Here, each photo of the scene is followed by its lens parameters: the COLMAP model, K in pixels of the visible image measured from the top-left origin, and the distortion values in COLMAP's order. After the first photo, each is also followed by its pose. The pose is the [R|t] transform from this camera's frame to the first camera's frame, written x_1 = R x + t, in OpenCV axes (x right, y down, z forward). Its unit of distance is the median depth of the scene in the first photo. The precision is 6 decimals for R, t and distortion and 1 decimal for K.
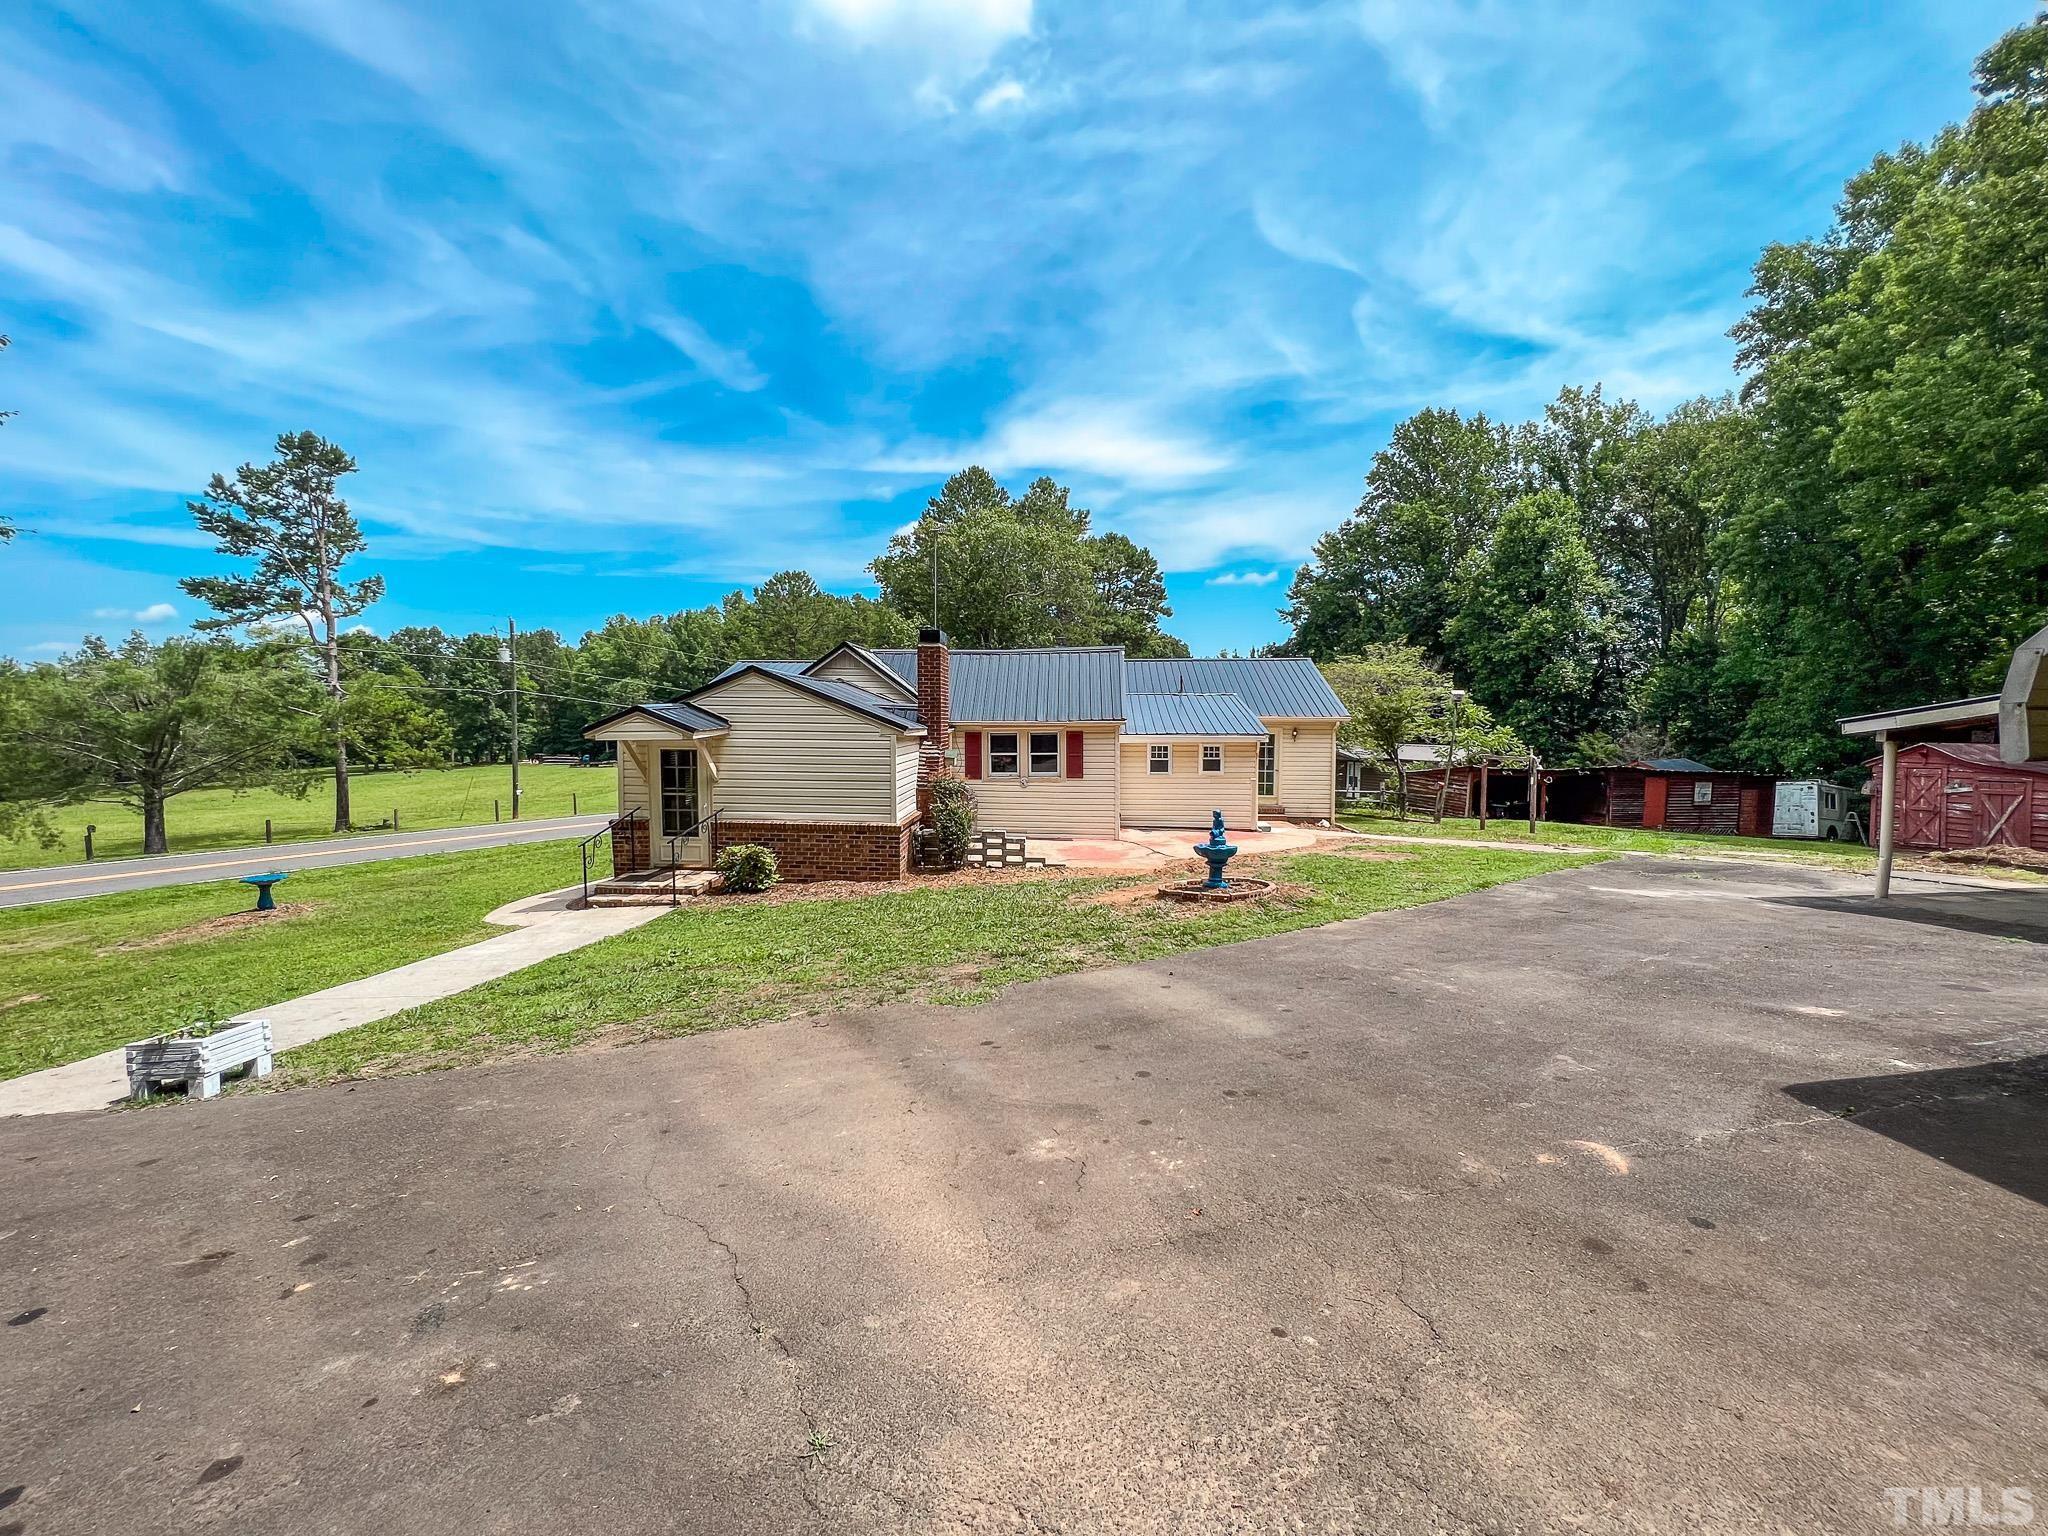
lens RADIAL K [[825.5, 0, 1026.2], [0, 825.5, 771.0], [0, 0, 1]] dist [-0.001255, -0.000083]
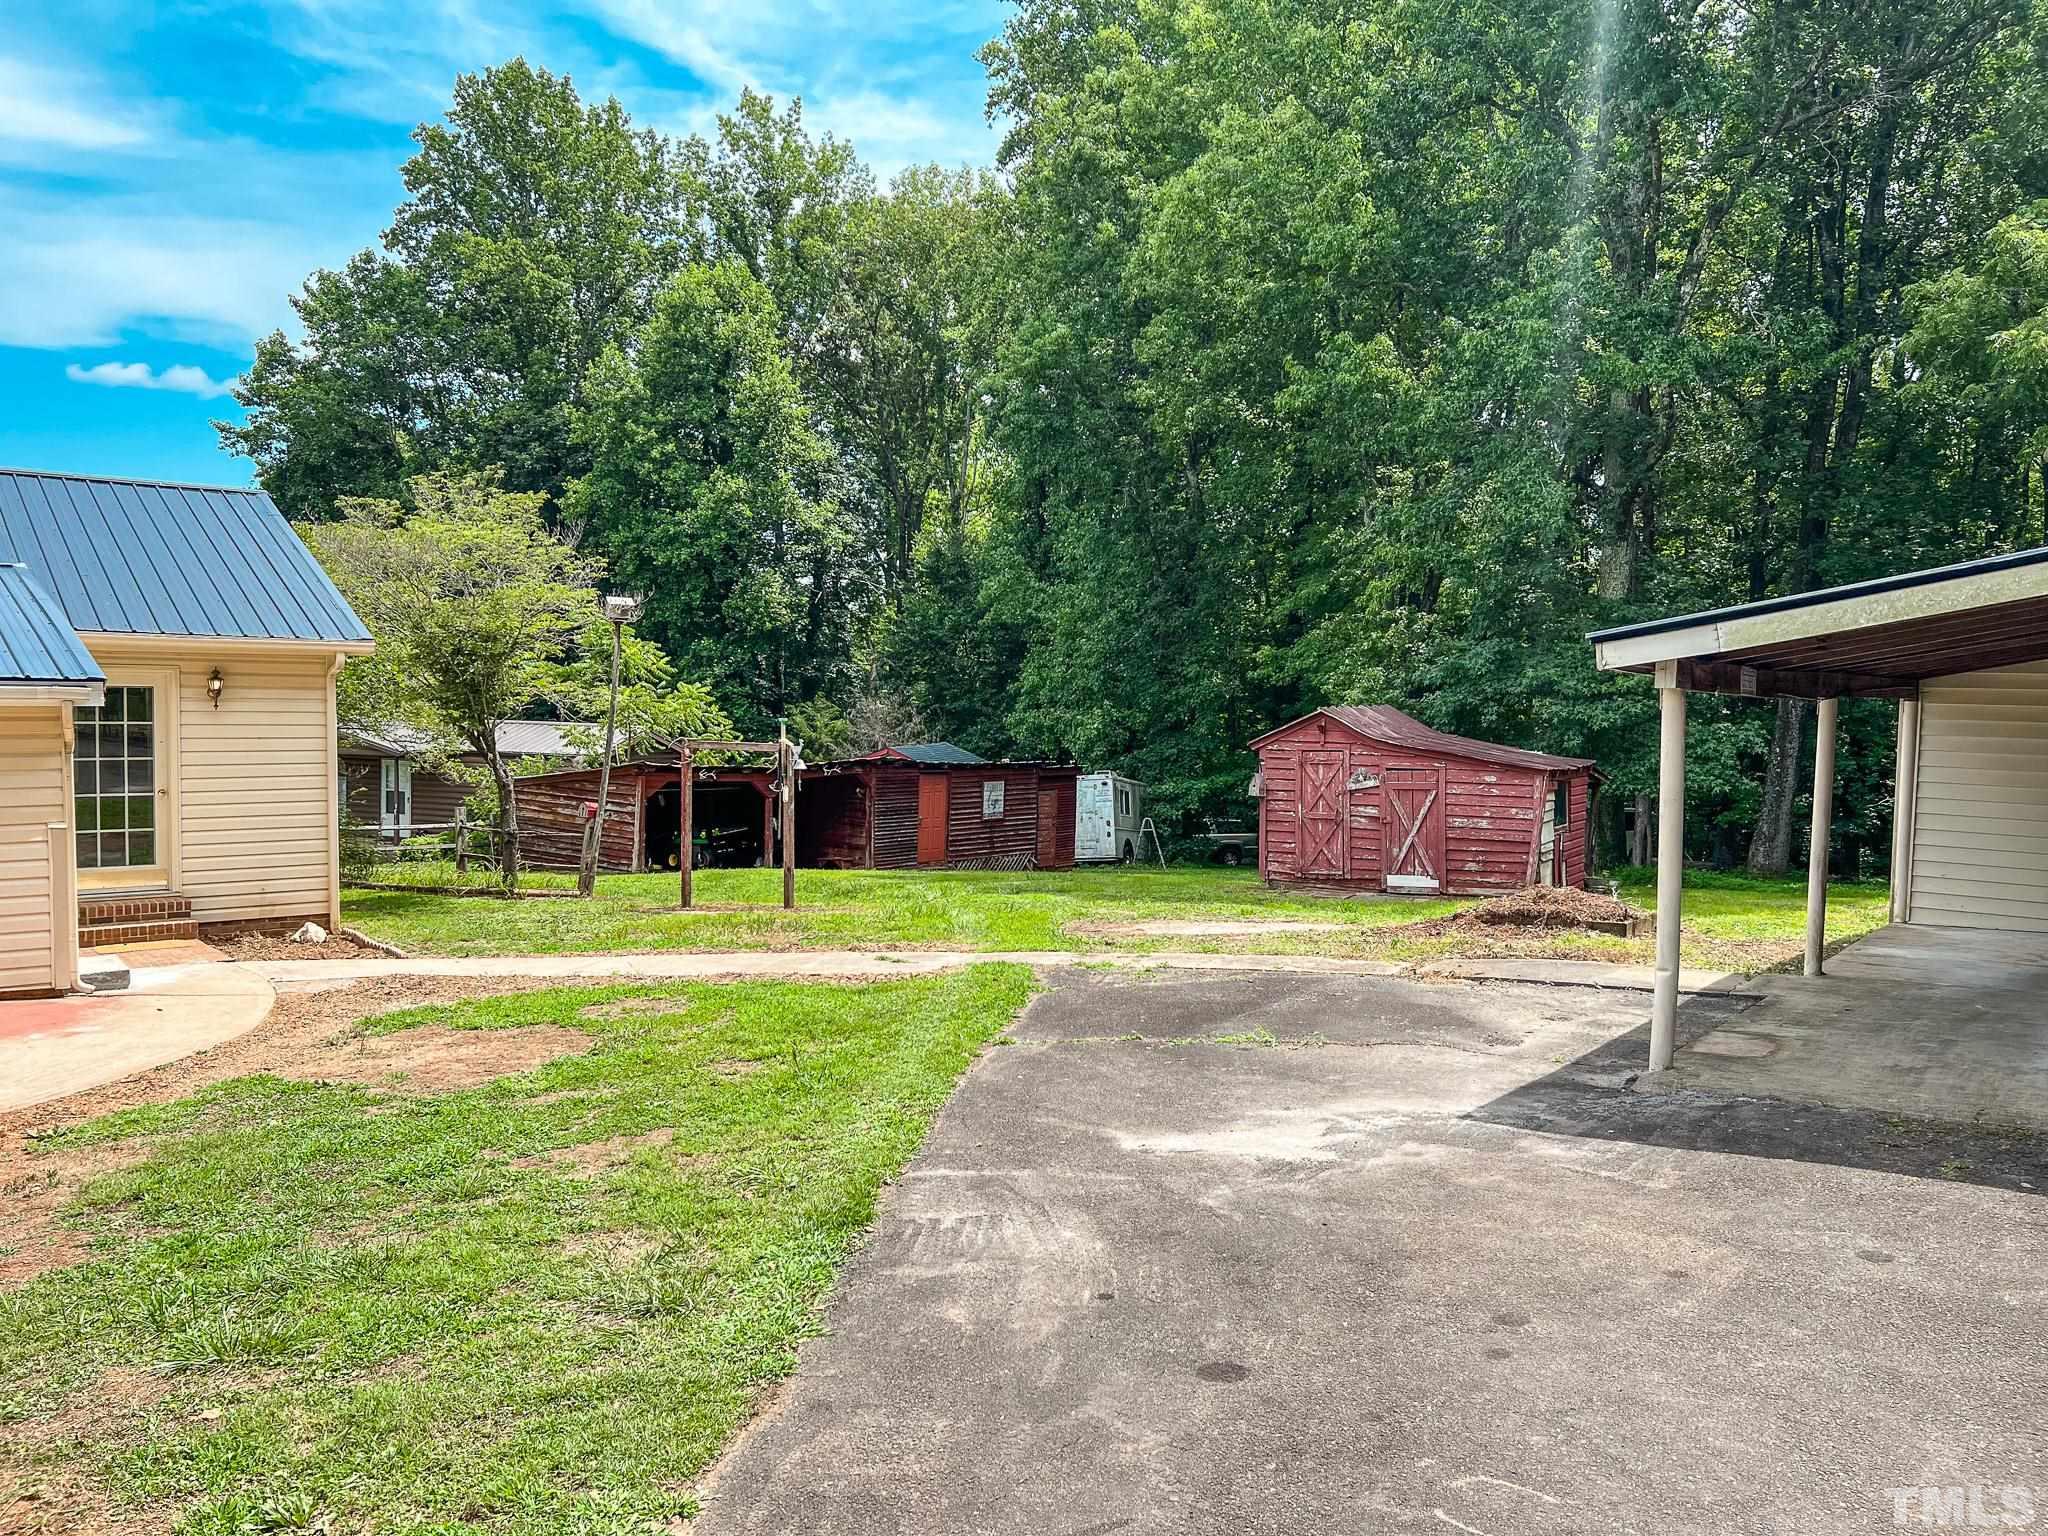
lens RADIAL K [[1556.8, 0, 1027.1], [0, 1556.8, 780.3], [0, 0, 1]] dist [0.090672, -0.183107]
pose [[0.727028, -0.031281, 0.685895, 0.042201], [0.029137, 0.999467, 0.014698, -0.001622], [-0.685990, 0.009299, 0.727552, 0.099715]]
